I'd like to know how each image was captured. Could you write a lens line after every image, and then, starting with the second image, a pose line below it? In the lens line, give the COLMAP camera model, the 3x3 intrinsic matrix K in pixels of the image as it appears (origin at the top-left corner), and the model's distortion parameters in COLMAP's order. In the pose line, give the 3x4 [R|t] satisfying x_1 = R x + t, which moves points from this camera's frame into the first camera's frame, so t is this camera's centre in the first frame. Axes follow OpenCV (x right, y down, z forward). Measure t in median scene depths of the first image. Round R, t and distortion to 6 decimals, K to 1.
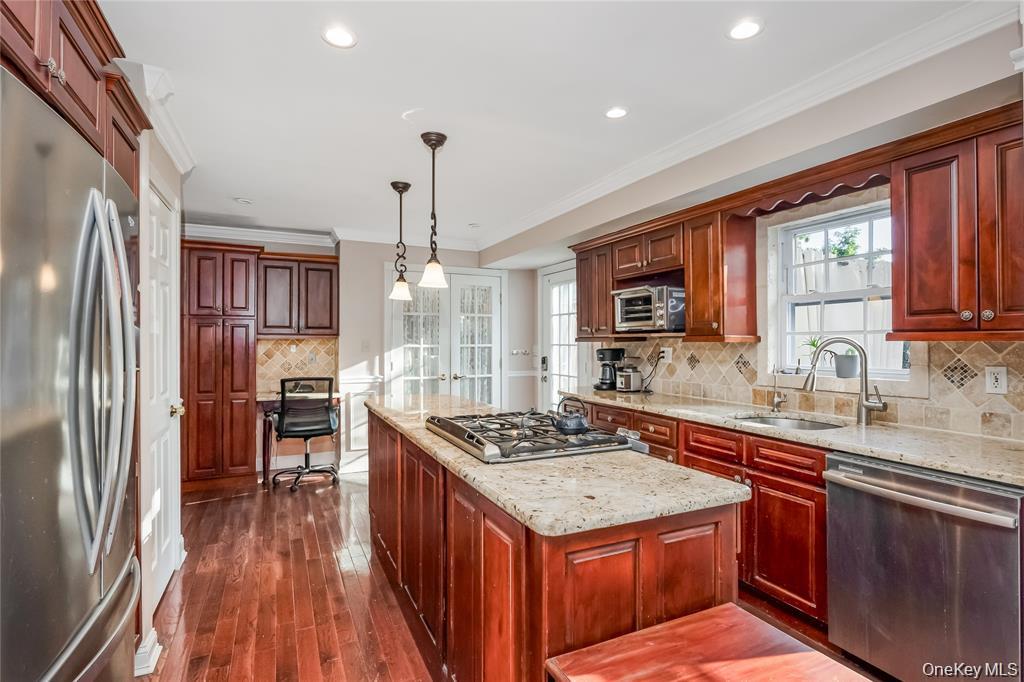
lens RADIAL K [[496.5, 0, 512.0], [0, 496.5, 341.0], [0, 0, 1]] dist [-0.025270, 0.000002]
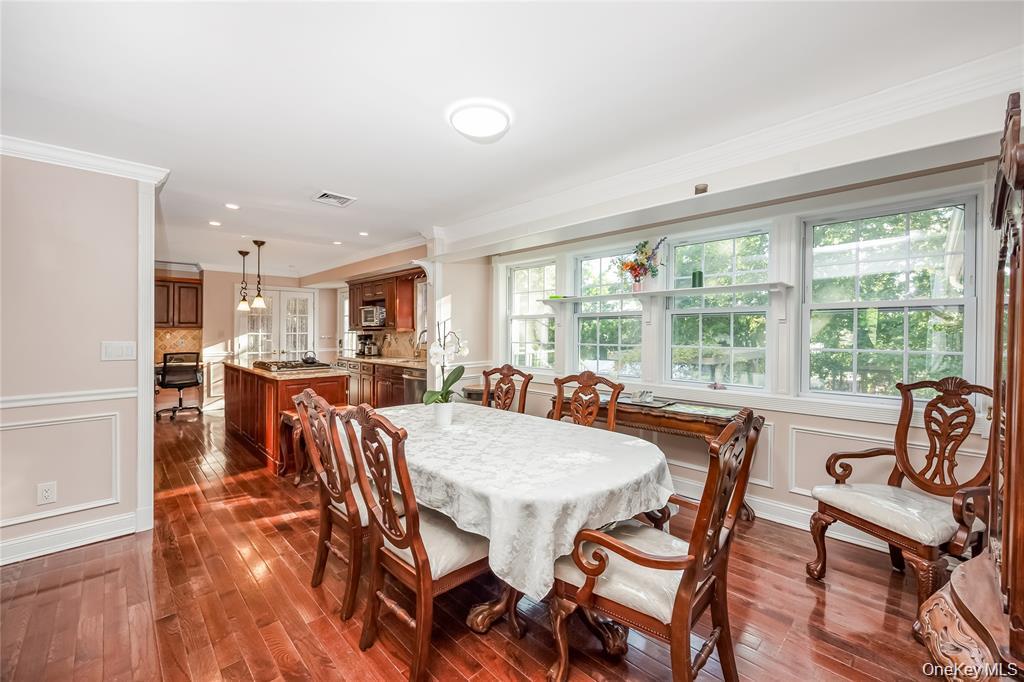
lens RADIAL K [[412.7, 0, 499.8], [0, 412.7, 324.4], [0, 0, 1]] dist [0.000345, 0.000012]
pose [[0.950023, 0.002520, 0.312169, 0.177740], [0.001094, 0.999934, -0.011400, -0.005368], [-0.312177, 0.011172, 0.949958, -0.674865]]
